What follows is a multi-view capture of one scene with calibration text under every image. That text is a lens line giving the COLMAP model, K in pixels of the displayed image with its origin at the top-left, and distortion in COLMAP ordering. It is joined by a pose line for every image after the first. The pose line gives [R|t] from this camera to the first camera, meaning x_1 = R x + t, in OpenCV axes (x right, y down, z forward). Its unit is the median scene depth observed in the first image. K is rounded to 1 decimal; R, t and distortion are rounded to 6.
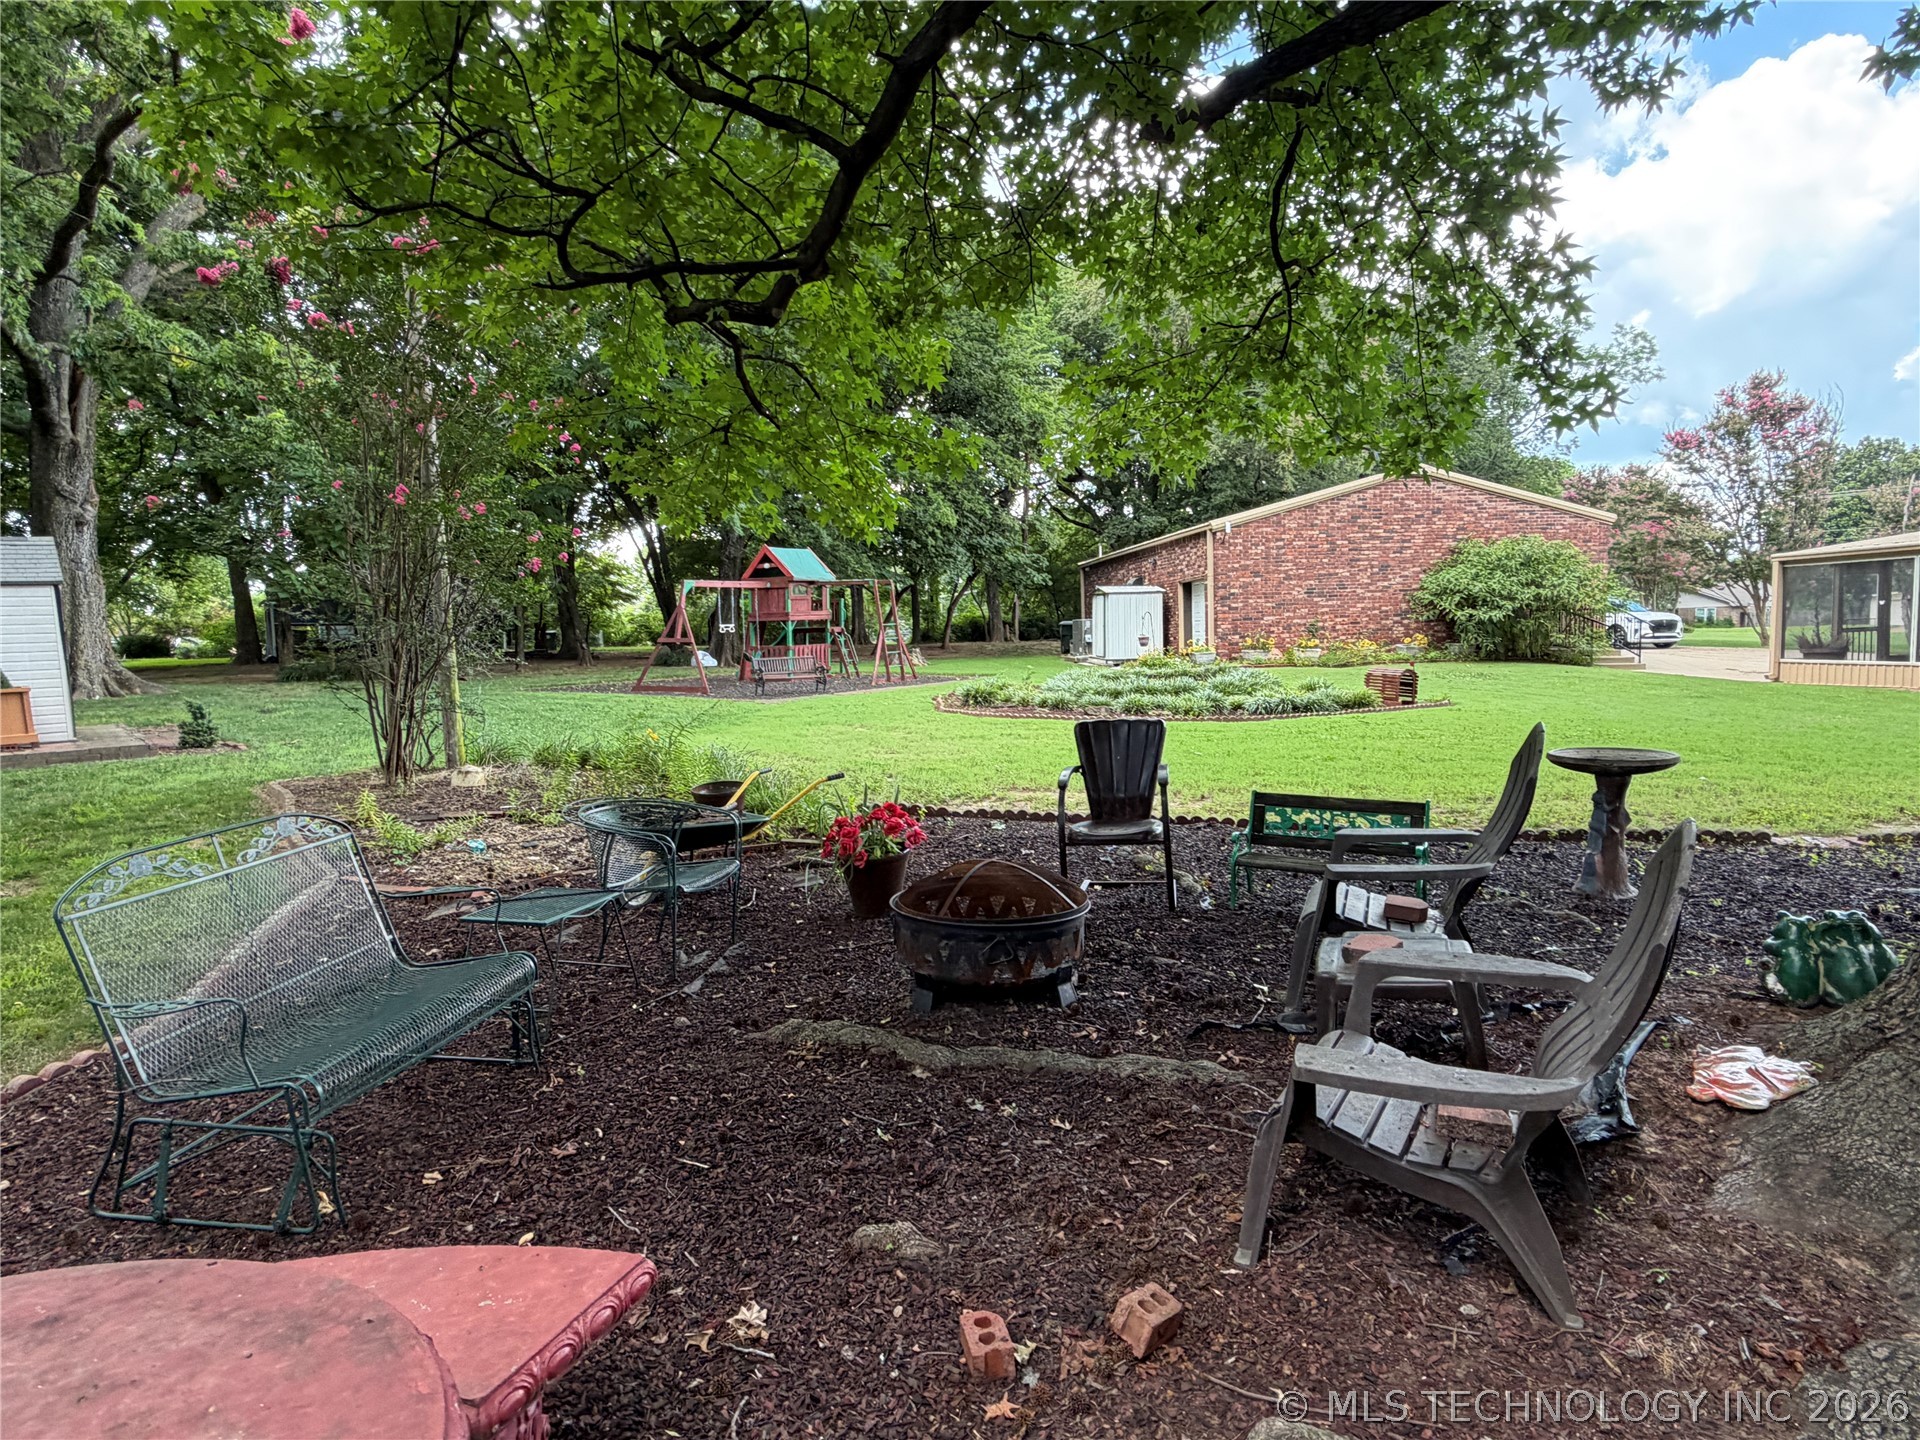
lens RADIAL K [[1055.0, 0, 961.3], [0, 1055.0, 724.5], [0, 0, 1]] dist [0.000095, 0.000966]
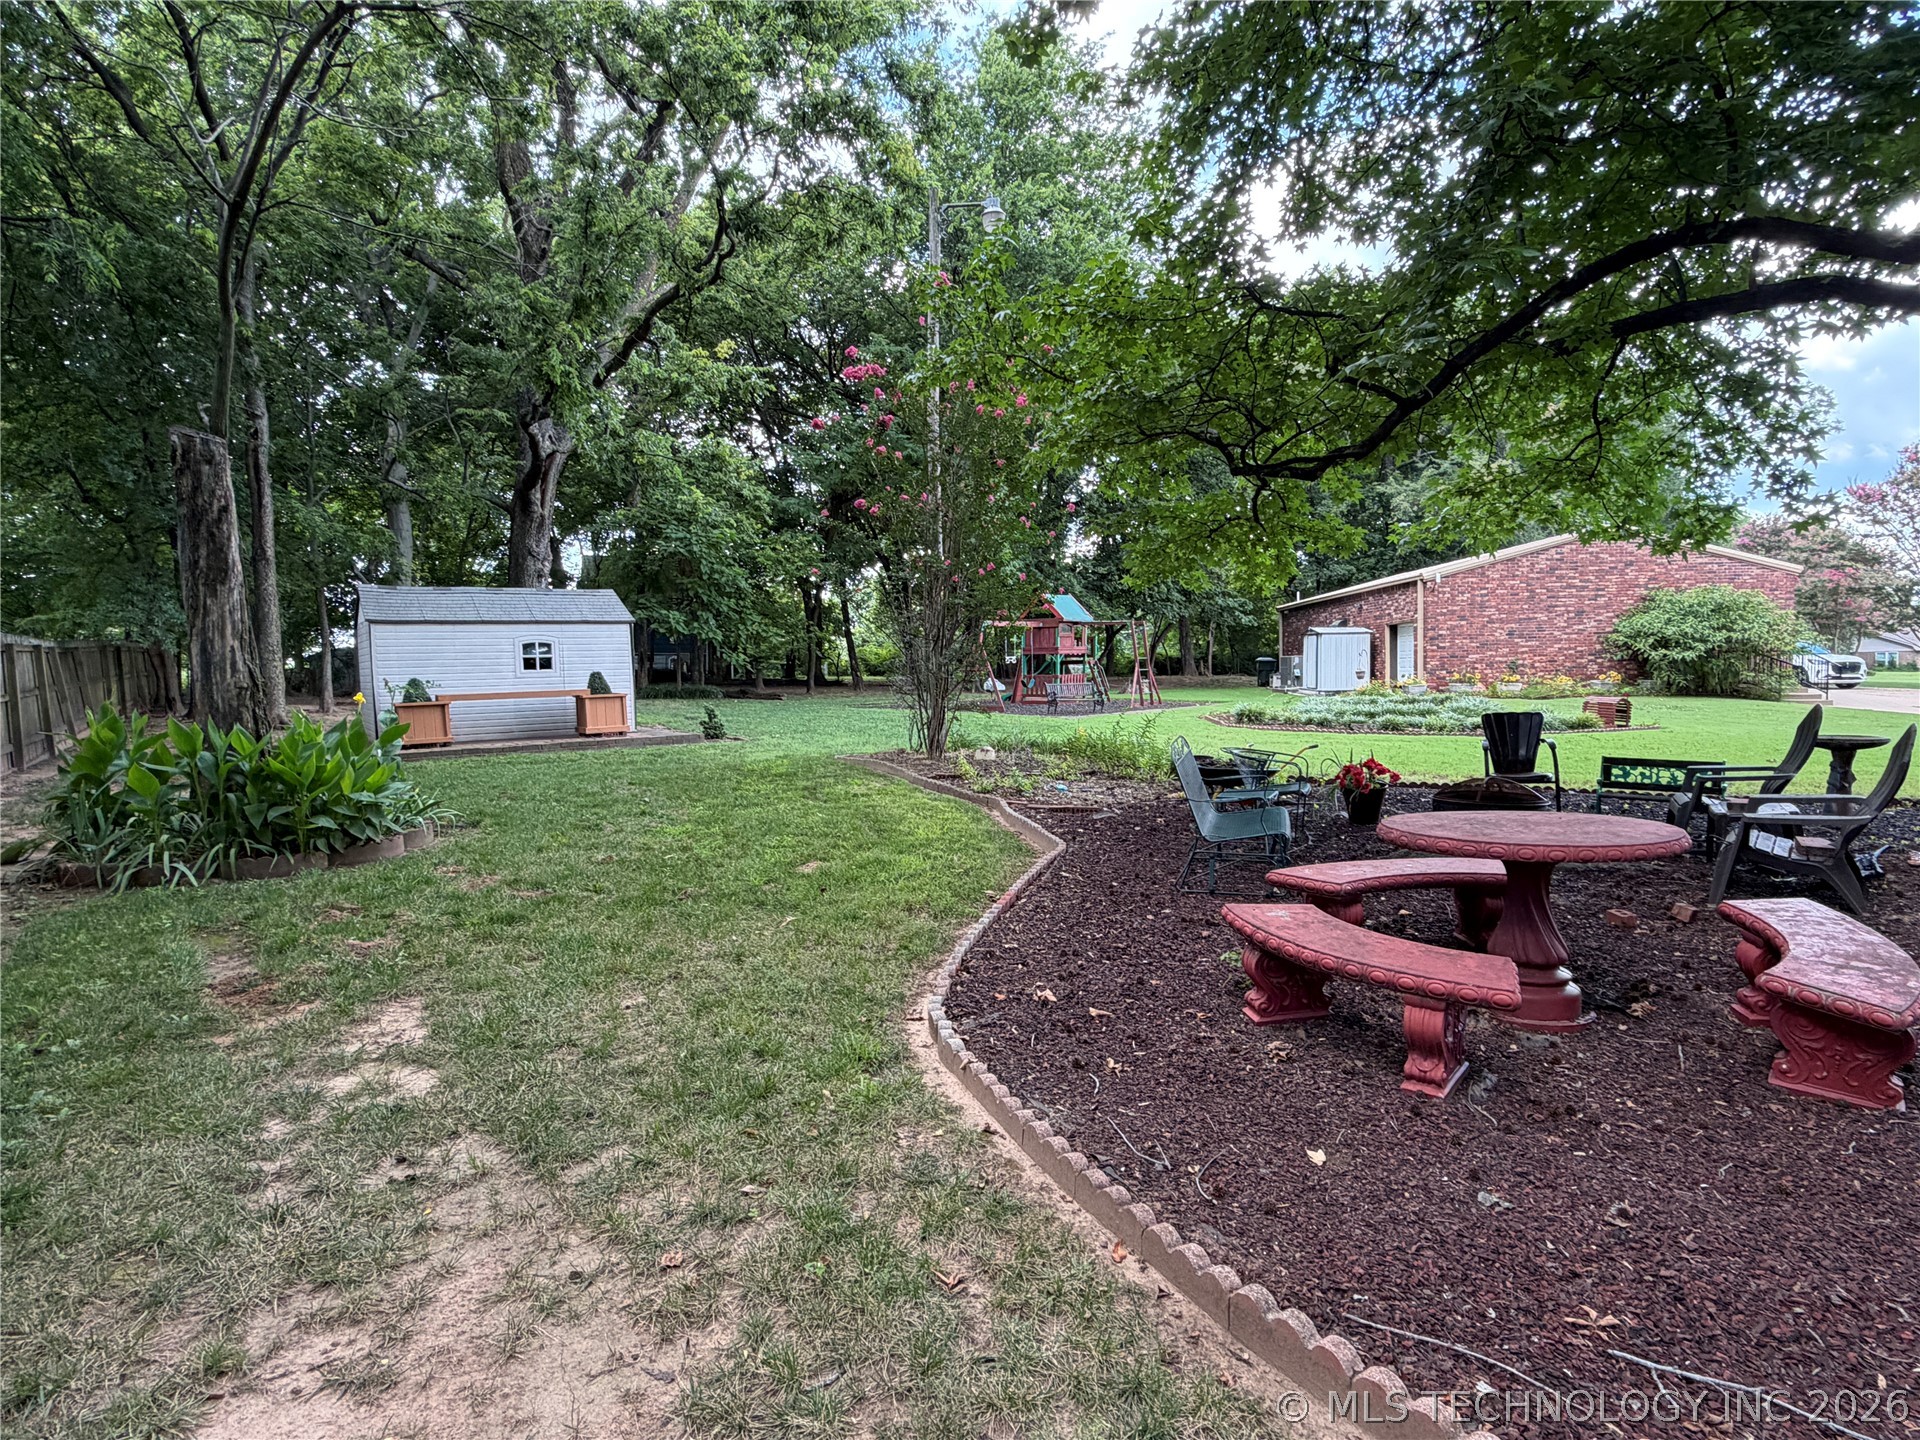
lens RADIAL K [[1020.7, 0, 955.7], [0, 1020.7, 726.9], [0, 0, 1]] dist [-0.001239, -0.000138]
pose [[0.992074, 0.018546, -0.124275, -0.130590], [-0.022286, 0.999338, -0.028773, 0.021315], [0.123659, 0.031314, 0.991831, -0.173964]]
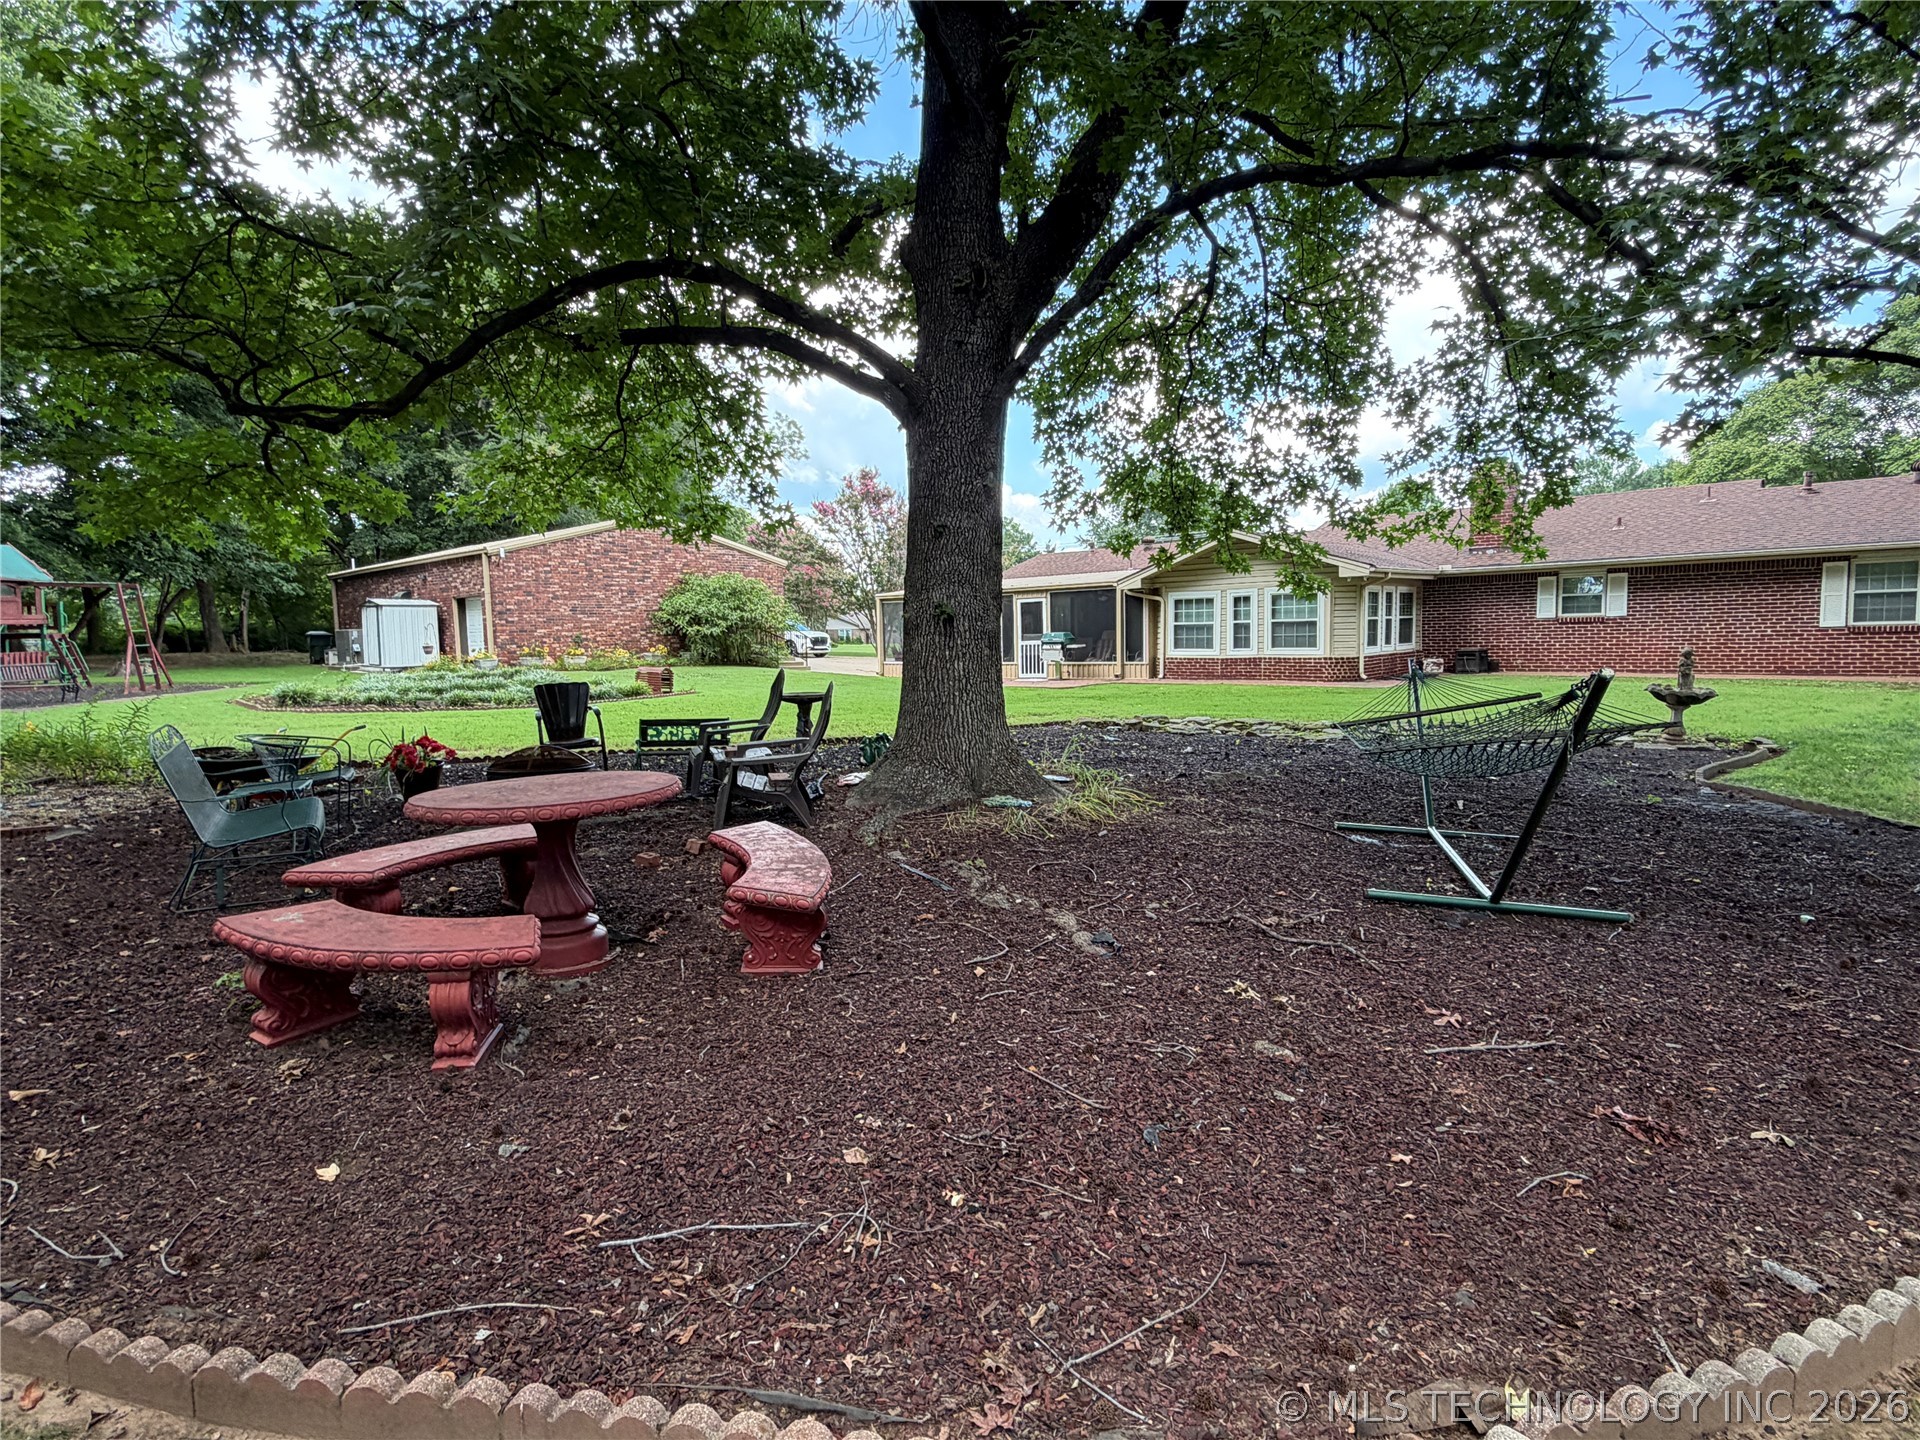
lens RADIAL K [[1020.7, 0, 955.9], [0, 1020.7, 729.2], [0, 0, 1]] dist [-0.001239, -0.000138]
pose [[0.752740, -0.047359, 0.656612, -0.119725], [0.052789, 0.998539, 0.011504, 0.022178], [-0.656198, 0.026002, 0.754140, -0.176992]]
